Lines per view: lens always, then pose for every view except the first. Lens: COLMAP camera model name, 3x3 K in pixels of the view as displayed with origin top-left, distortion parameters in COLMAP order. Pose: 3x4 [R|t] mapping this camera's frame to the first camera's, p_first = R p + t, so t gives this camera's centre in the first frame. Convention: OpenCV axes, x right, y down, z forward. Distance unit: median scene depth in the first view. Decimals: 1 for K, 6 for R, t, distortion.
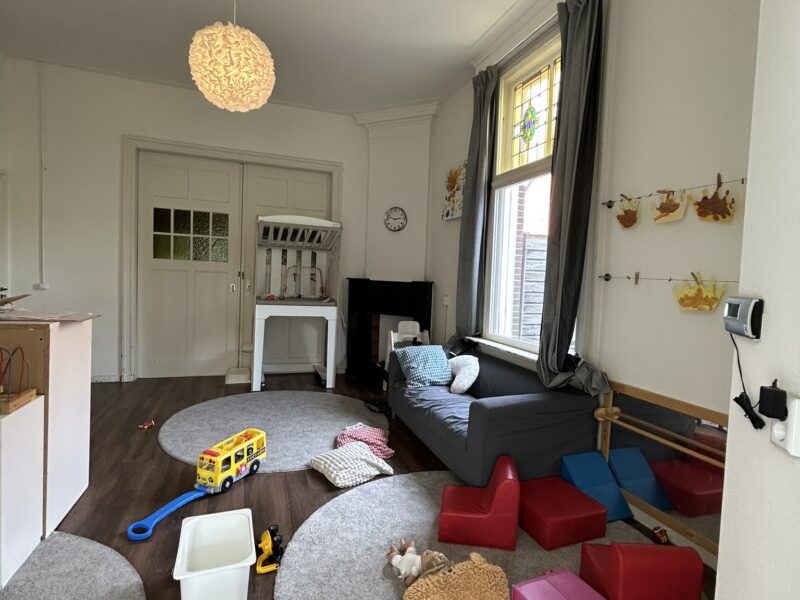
lens RADIAL K [[429.1, 0, 400.4], [0, 429.1, 295.3], [0, 0, 1]] dist [-0.004059, 0.001728]
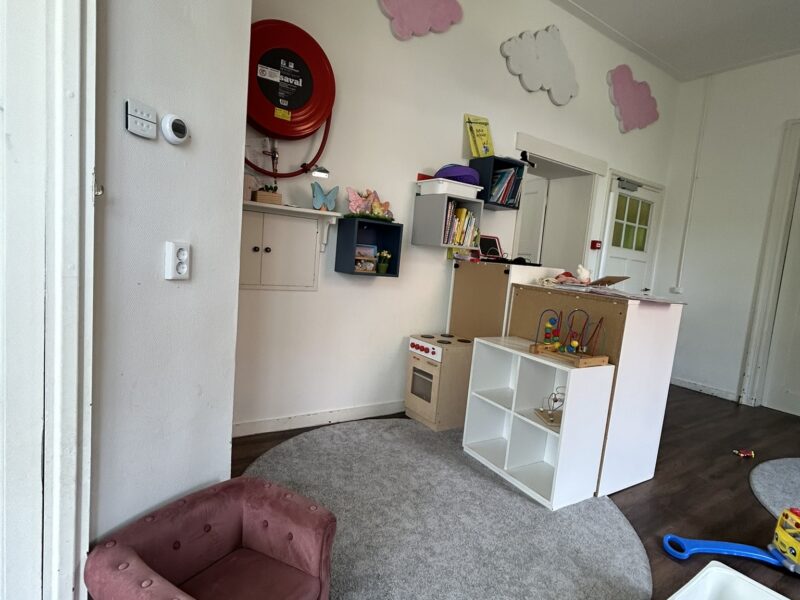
lens RADIAL K [[429.1, 0, 398.7], [0, 429.1, 299.8], [0, 0, 1]] dist [-0.004059, 0.001728]
pose [[0.226573, 0.073922, -0.971185, 0.032344], [-0.125539, 0.991015, 0.046144, 0.039144], [0.965870, 0.111467, 0.233818, 0.091962]]
